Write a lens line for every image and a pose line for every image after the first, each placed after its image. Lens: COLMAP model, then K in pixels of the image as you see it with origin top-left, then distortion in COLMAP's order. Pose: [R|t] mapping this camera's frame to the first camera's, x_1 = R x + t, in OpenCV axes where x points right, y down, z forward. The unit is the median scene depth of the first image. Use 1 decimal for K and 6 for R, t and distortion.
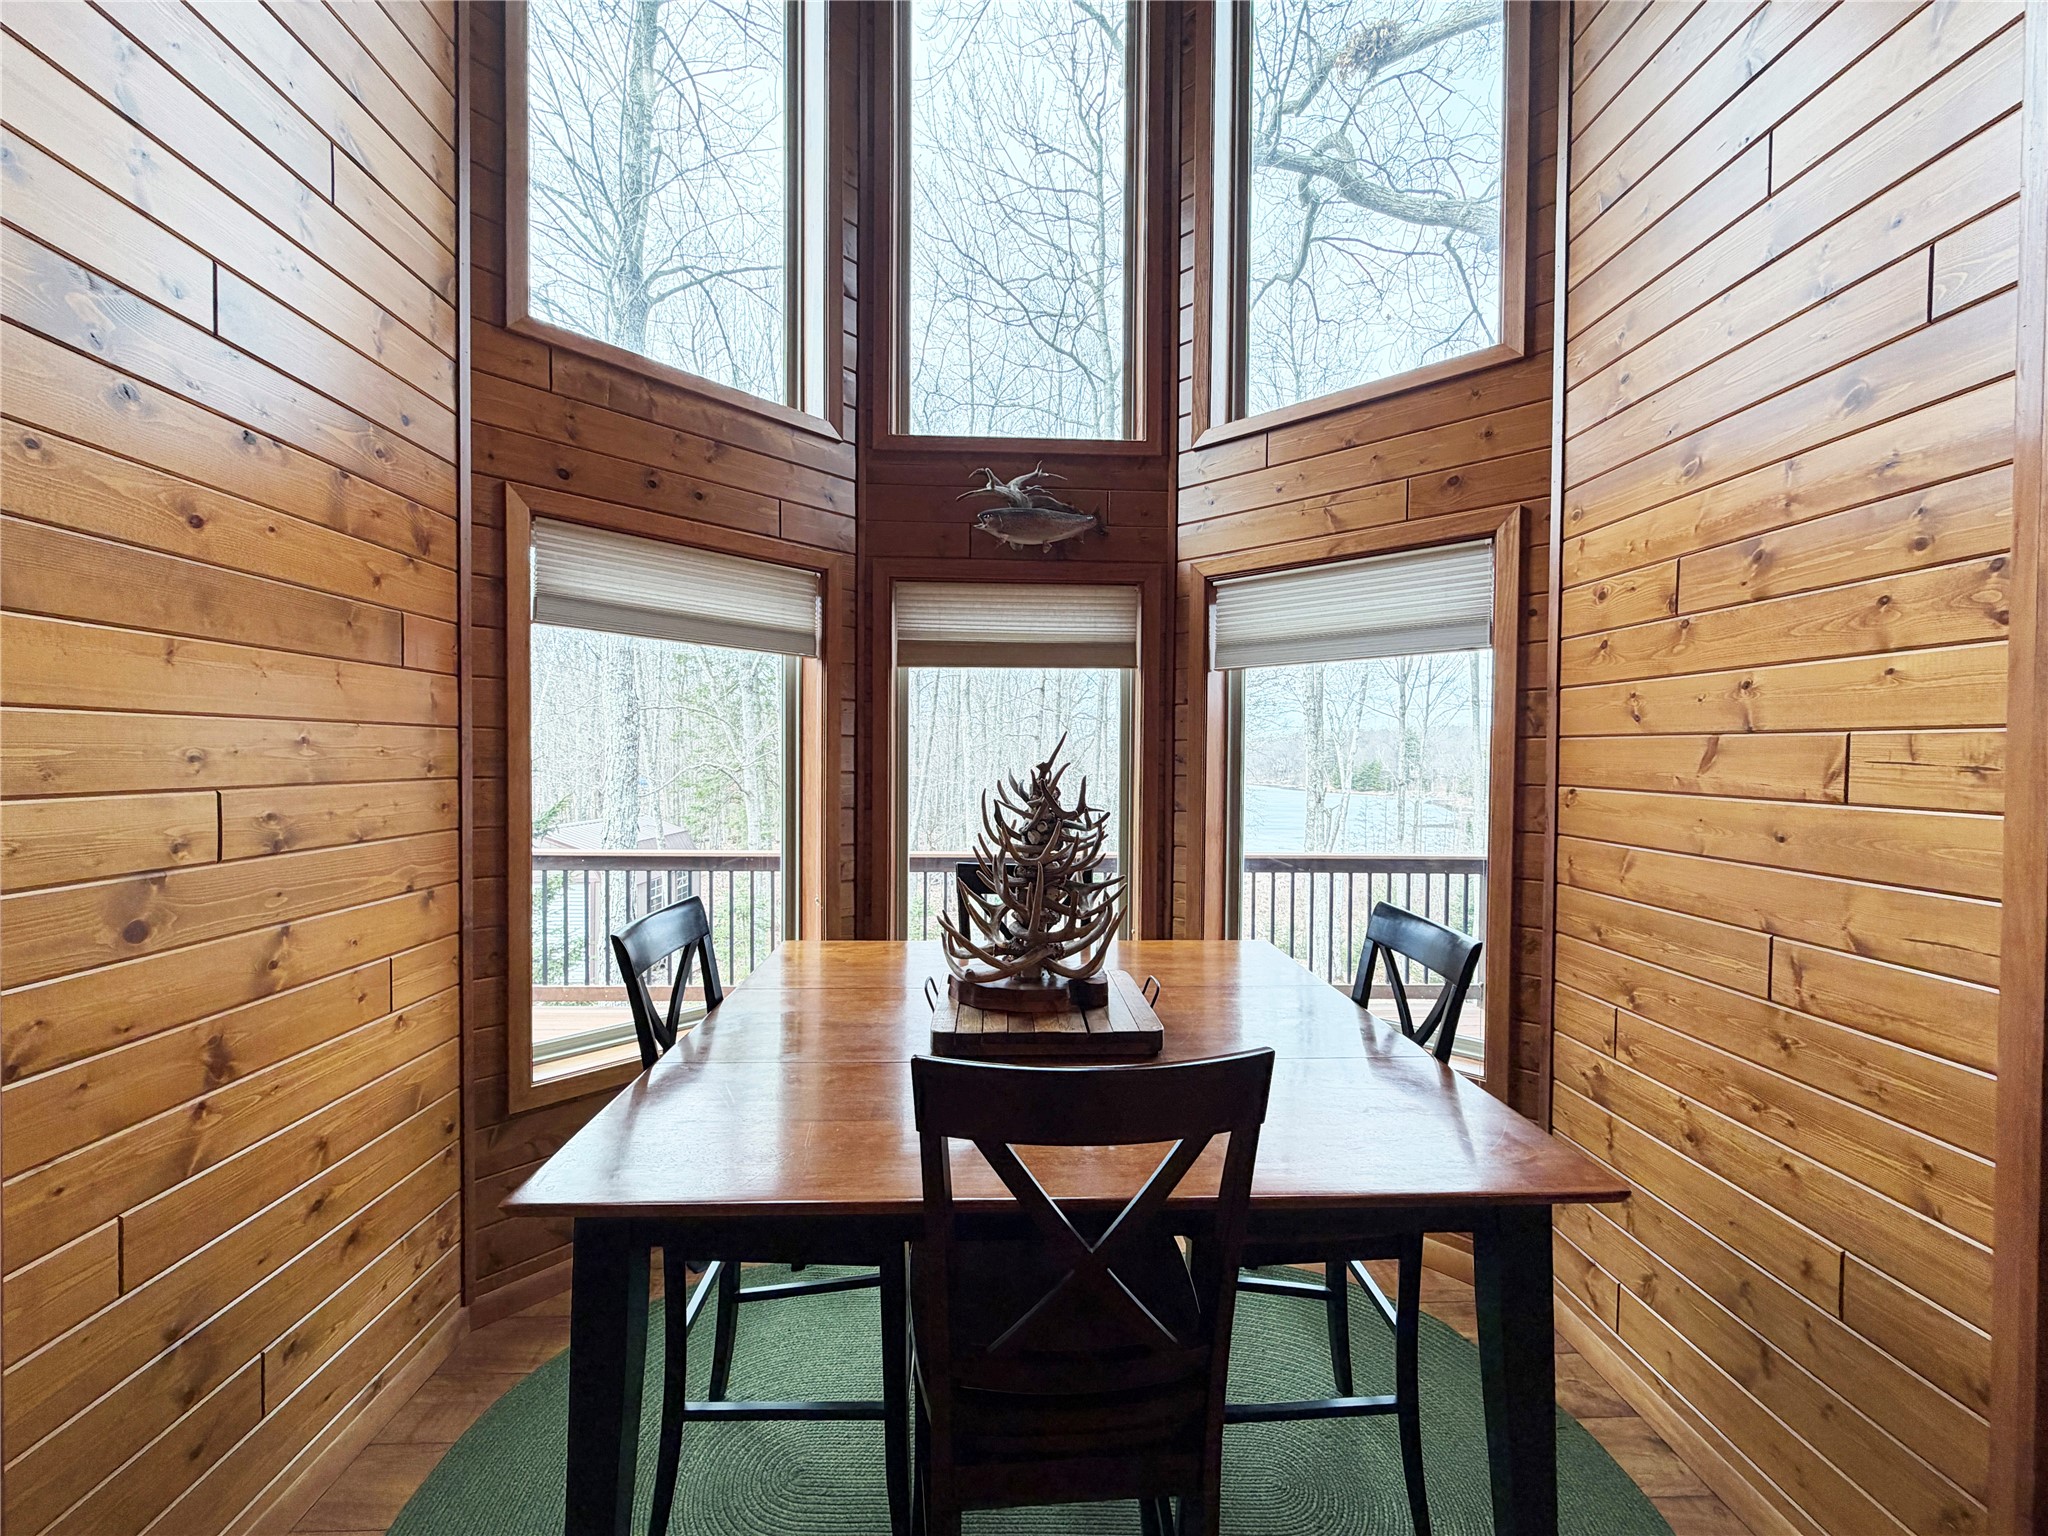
lens RADIAL K [[828.7, 0, 1028.1], [0, 828.7, 767.6], [0, 0, 1]] dist [-0.000250, -0.000007]
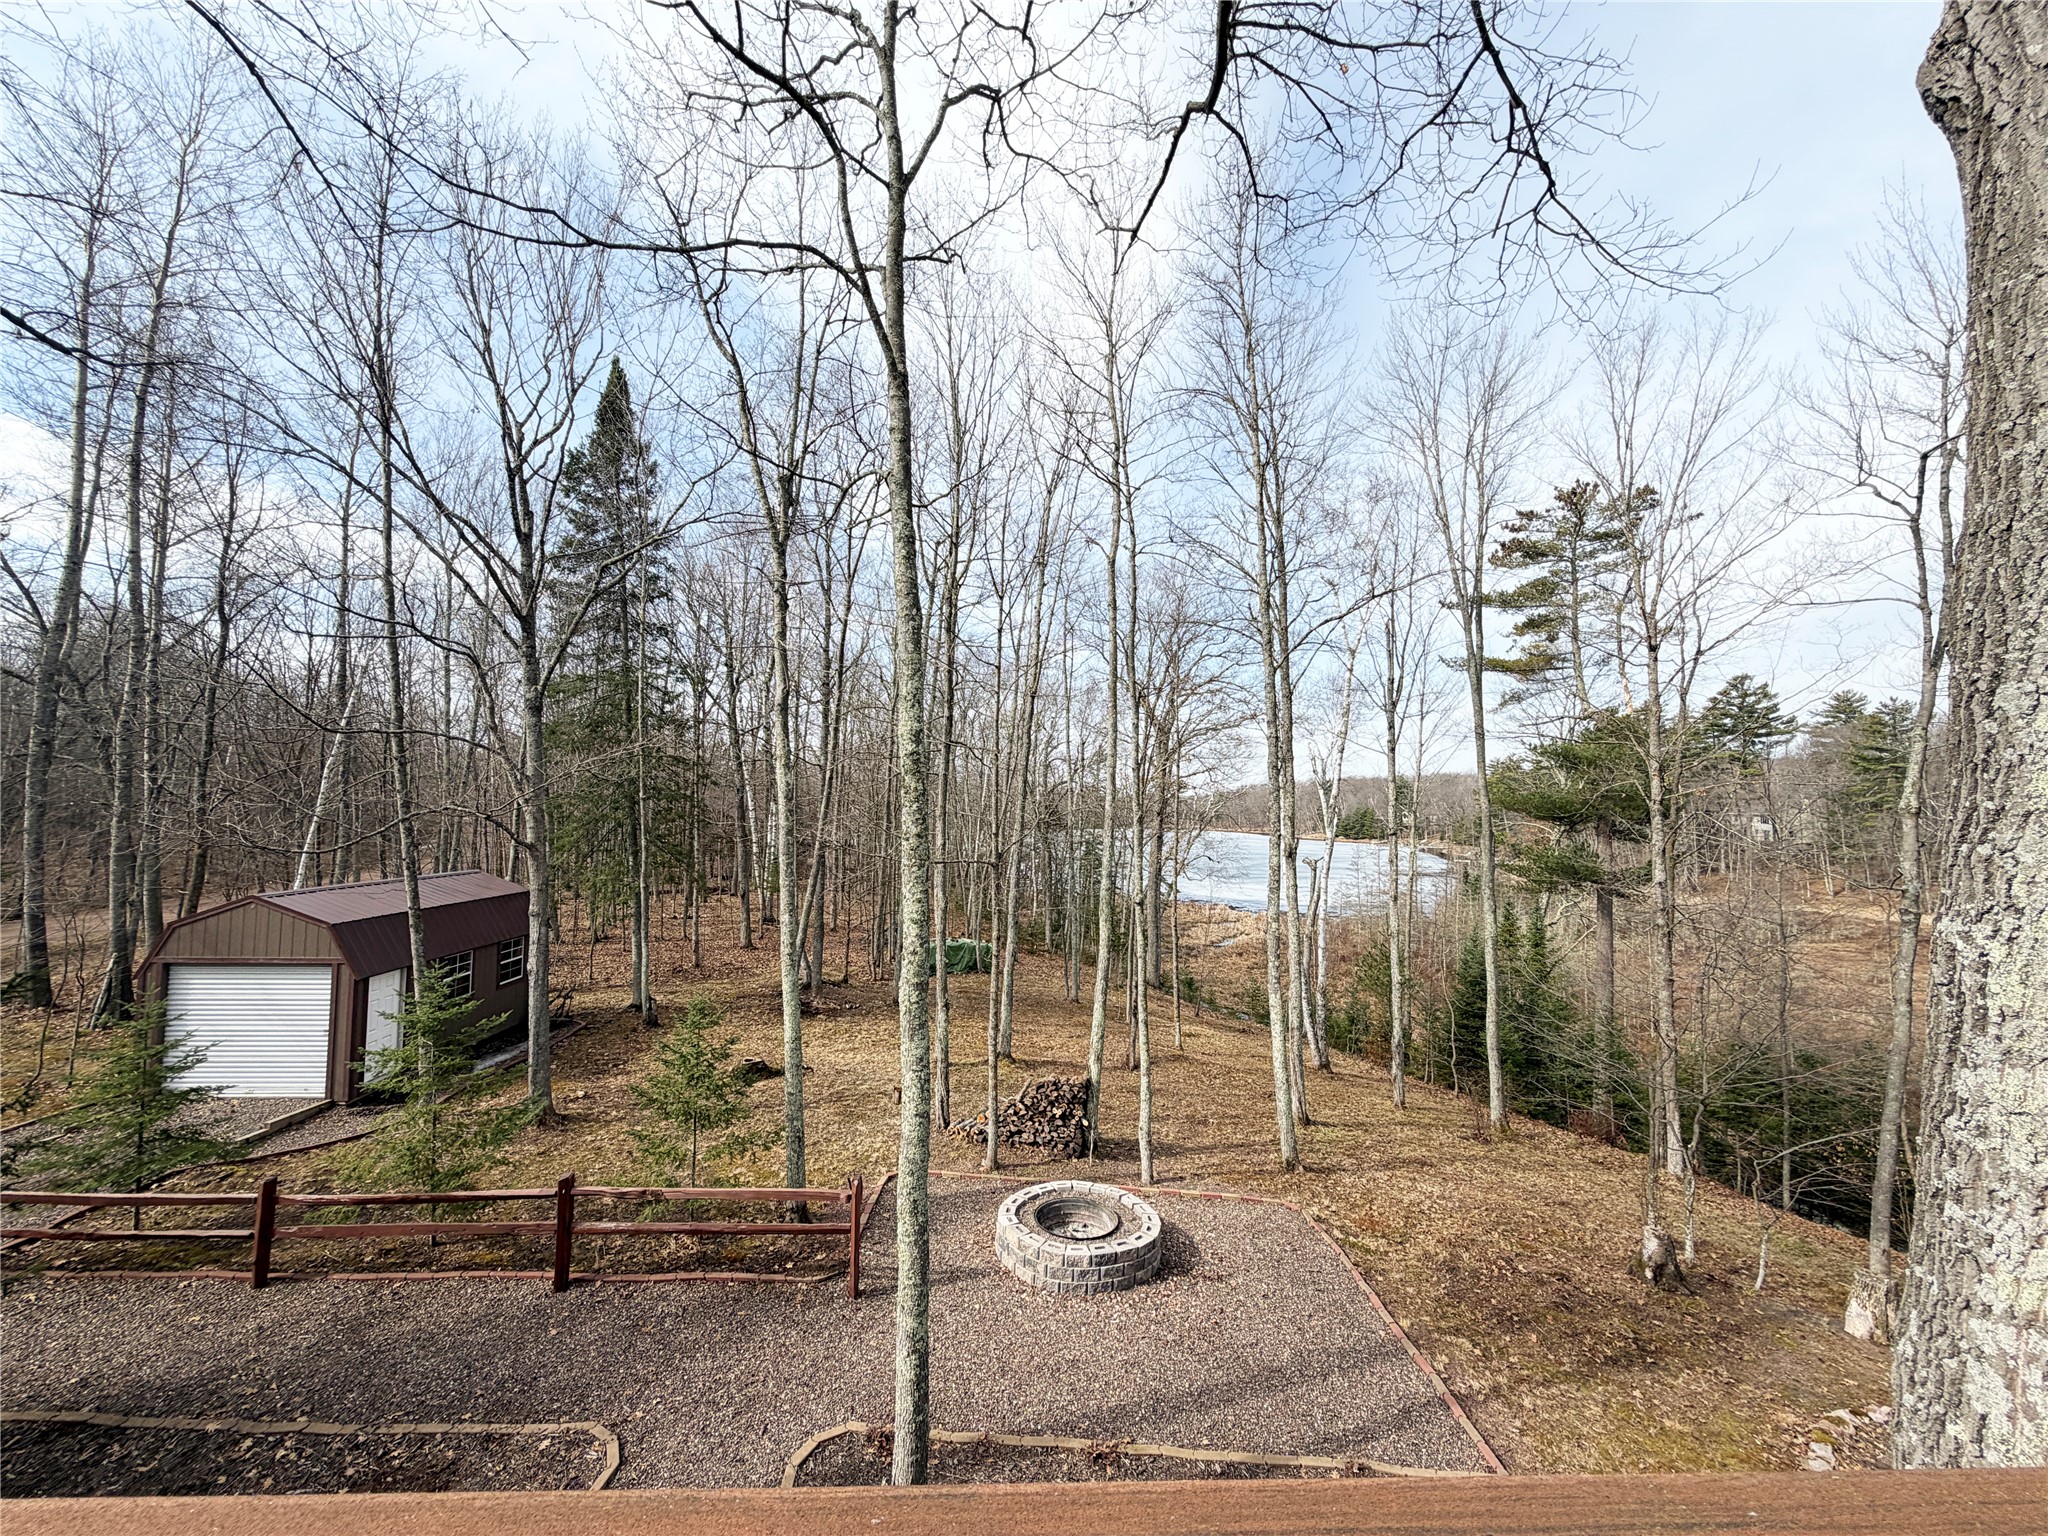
lens RADIAL K [[828.7, 0, 1020.5], [0, 828.7, 766.3], [0, 0, 1]] dist [-0.000250, -0.000007]
pose [[0.999986, -0.005186, 0.000646, 0.081643], [0.005216, 0.998088, -0.061596, 0.001455], [-0.000325, 0.061599, 0.998101, 0.178270]]
